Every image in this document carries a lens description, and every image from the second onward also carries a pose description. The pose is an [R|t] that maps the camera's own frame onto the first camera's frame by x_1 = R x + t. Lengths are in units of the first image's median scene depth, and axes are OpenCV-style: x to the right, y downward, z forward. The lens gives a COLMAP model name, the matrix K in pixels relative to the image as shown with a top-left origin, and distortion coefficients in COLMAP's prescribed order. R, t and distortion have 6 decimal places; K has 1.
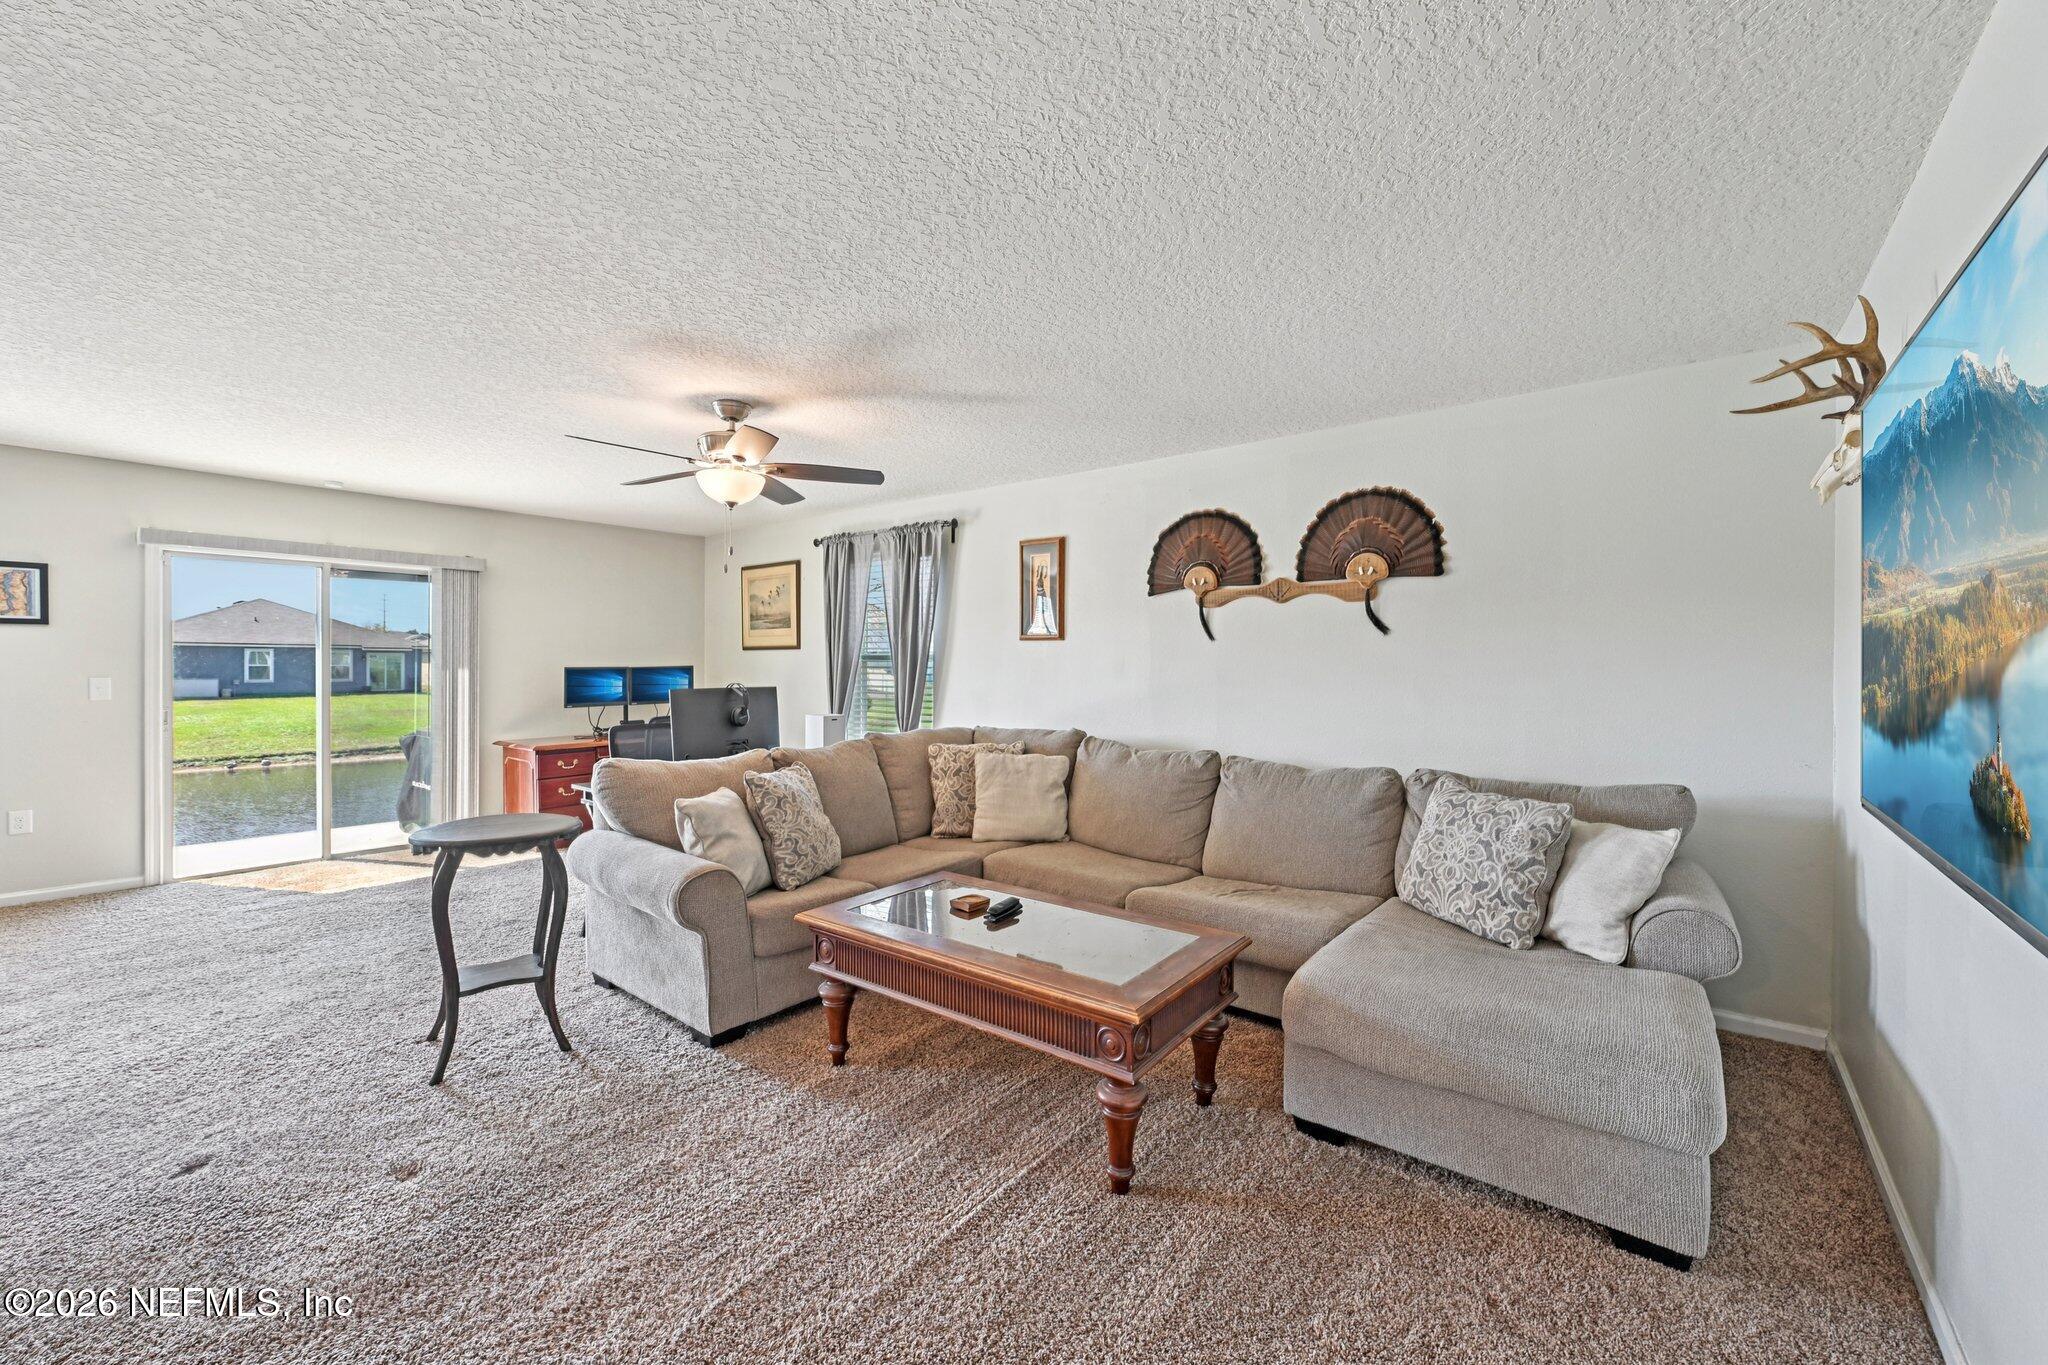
lens RADIAL K [[811.4, 0, 1026.6], [0, 811.4, 664.9], [0, 0, 1]] dist [0.003132, -0.000050]
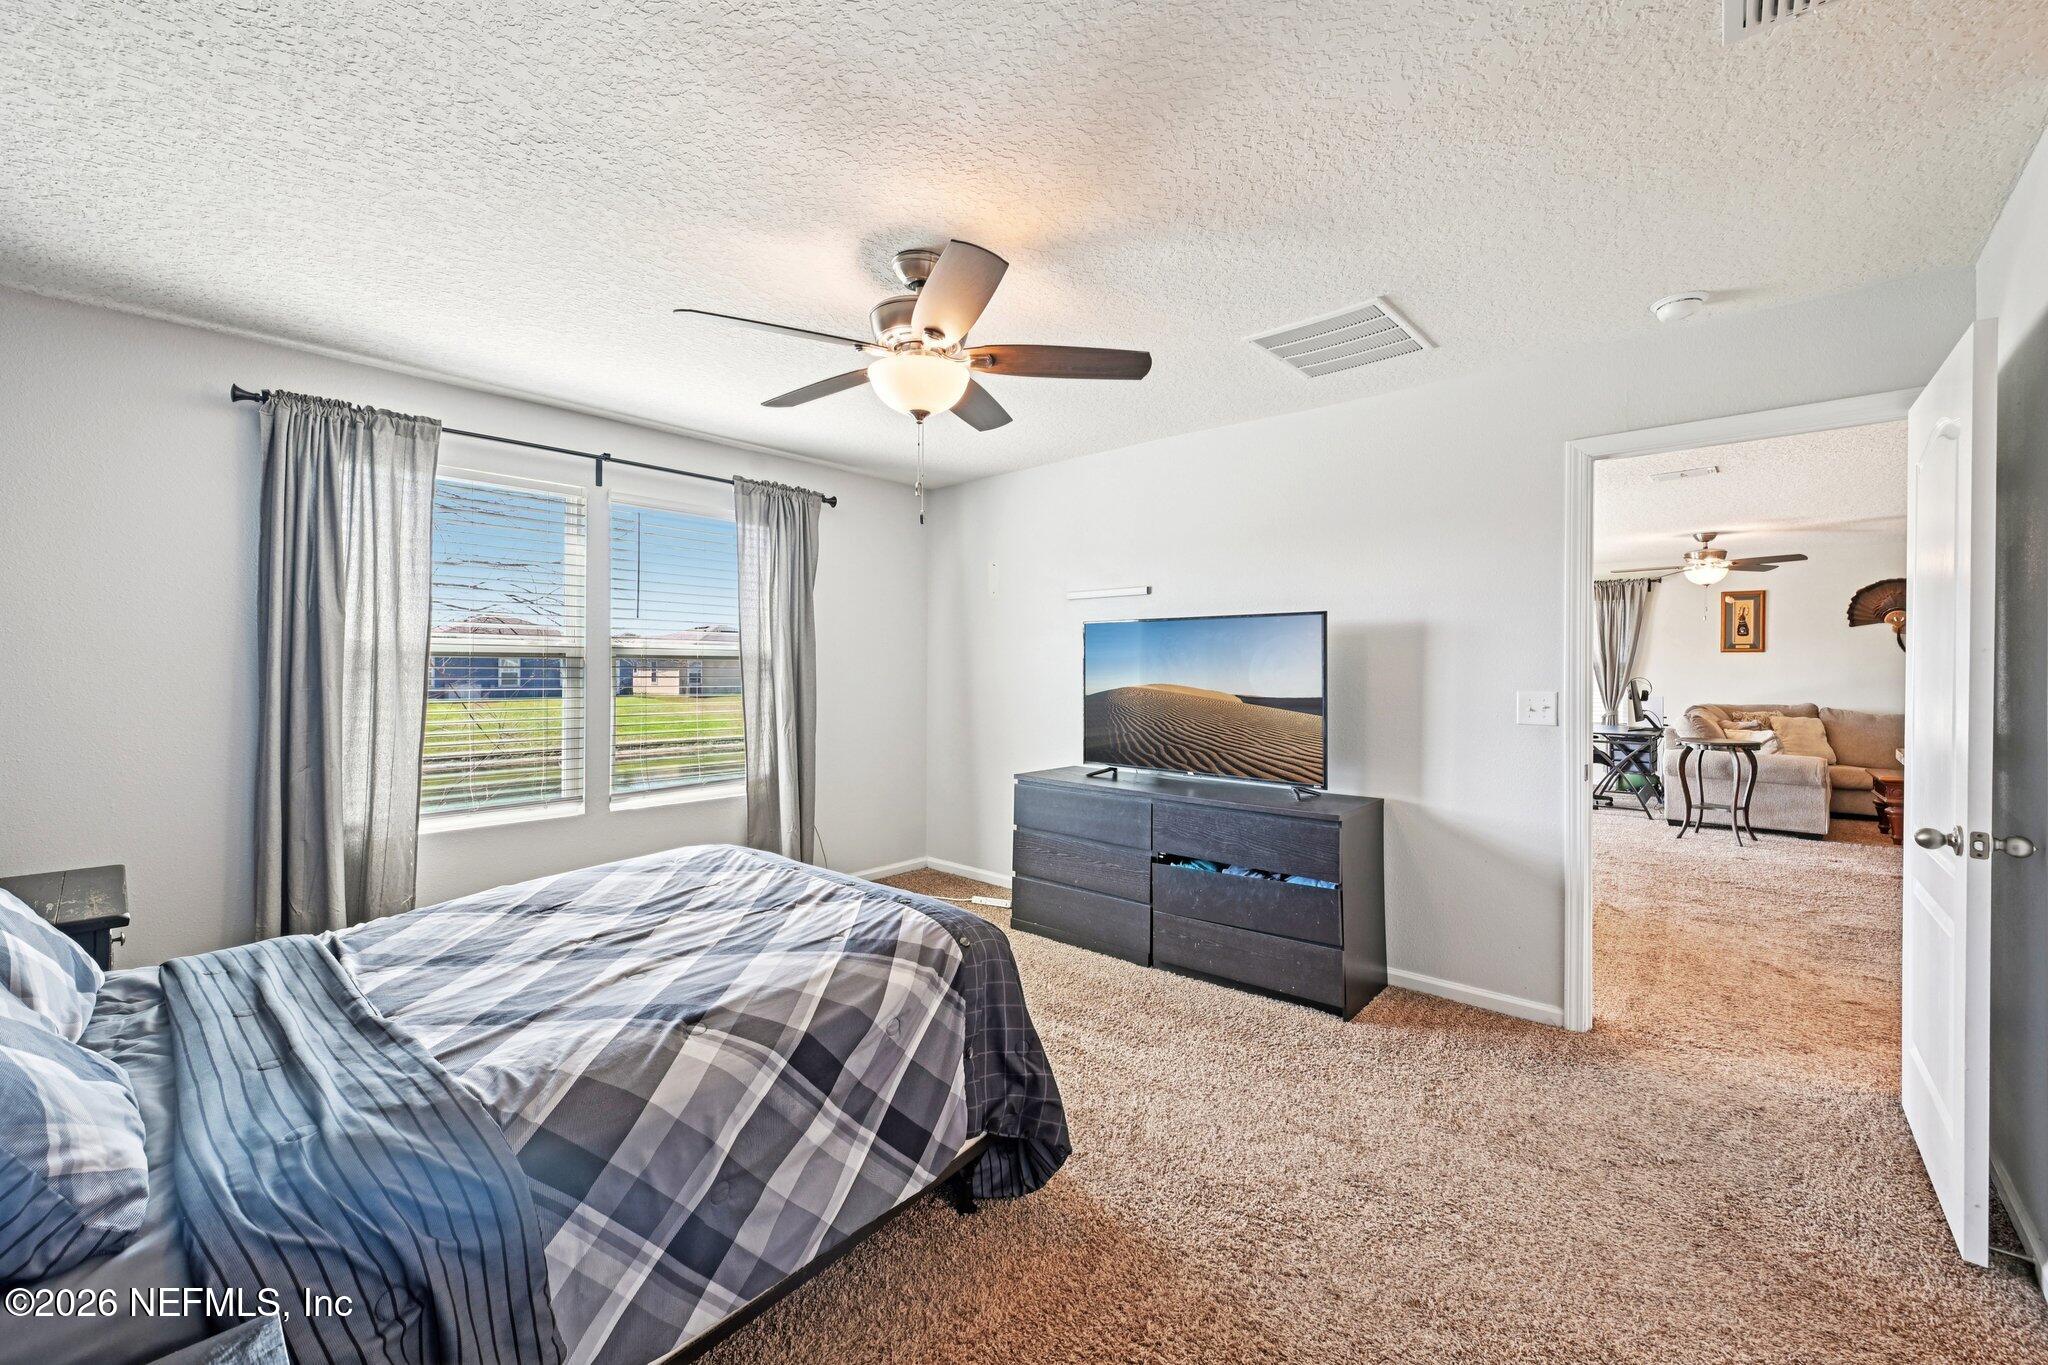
lens RADIAL K [[811.4, 0, 1026.6], [0, 811.4, 664.9], [0, 0, 1]] dist [0.003132, -0.000050]
pose [[0.998430, -0.005642, -0.055720, -1.711091], [0.005534, 0.999982, -0.002100, -0.010590], [0.055731, 0.001788, 0.998444, -0.942505]]
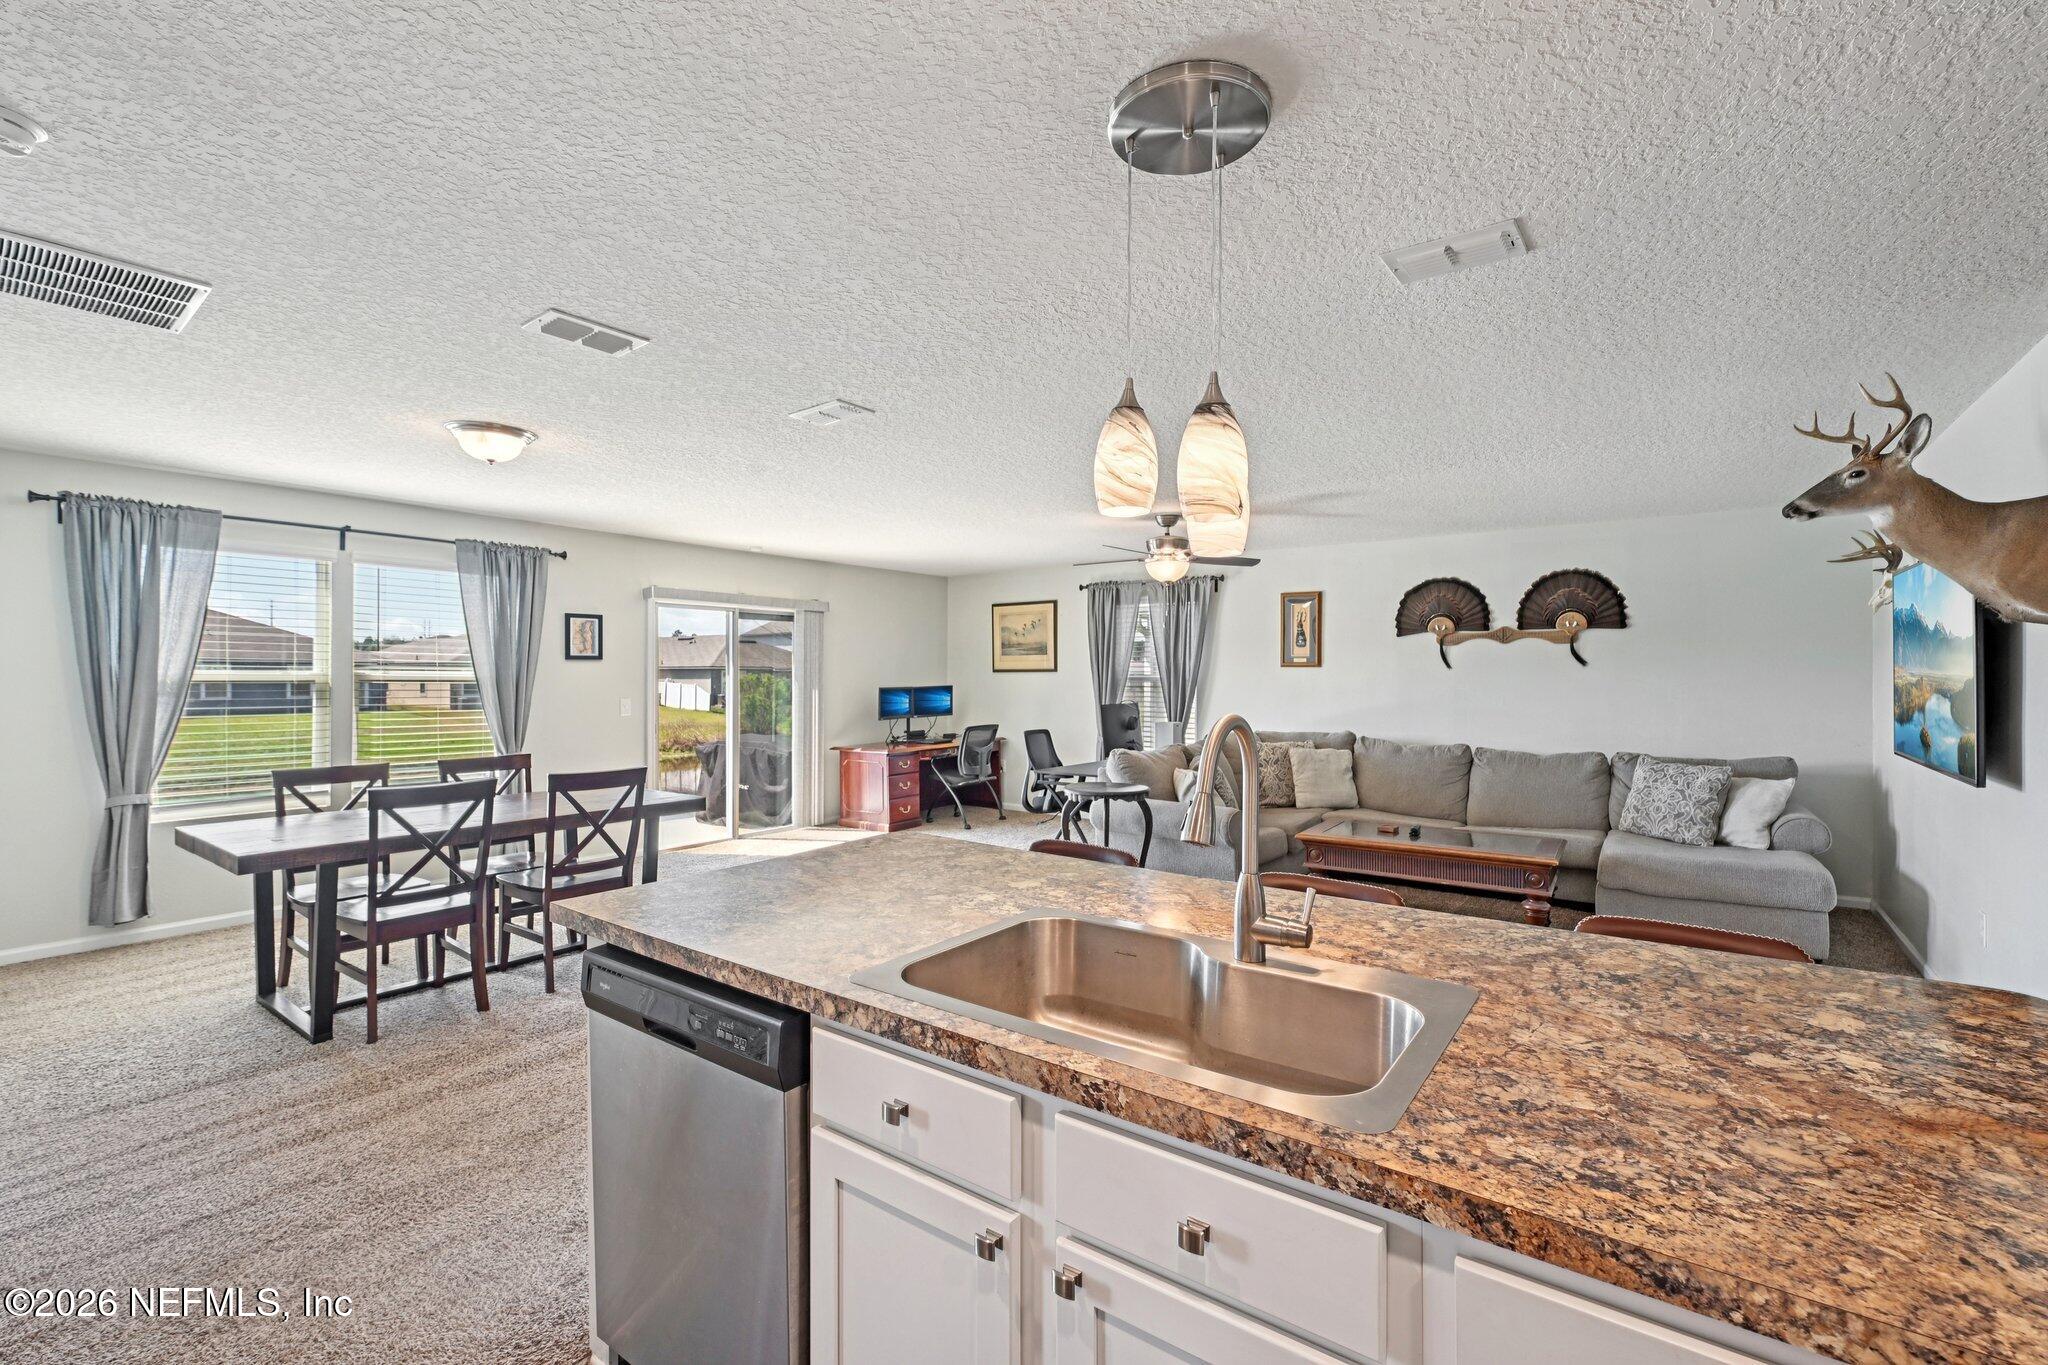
lens RADIAL K [[886.2, 0, 1028.9], [0, 886.2, 673.4], [0, 0, 1]] dist [0.003307, 0.000335]
pose [[0.999152, -0.004035, 0.040983, -0.627556], [0.004195, 0.999984, -0.003826, -0.020205], [-0.040967, 0.003995, 0.999153, -0.582283]]
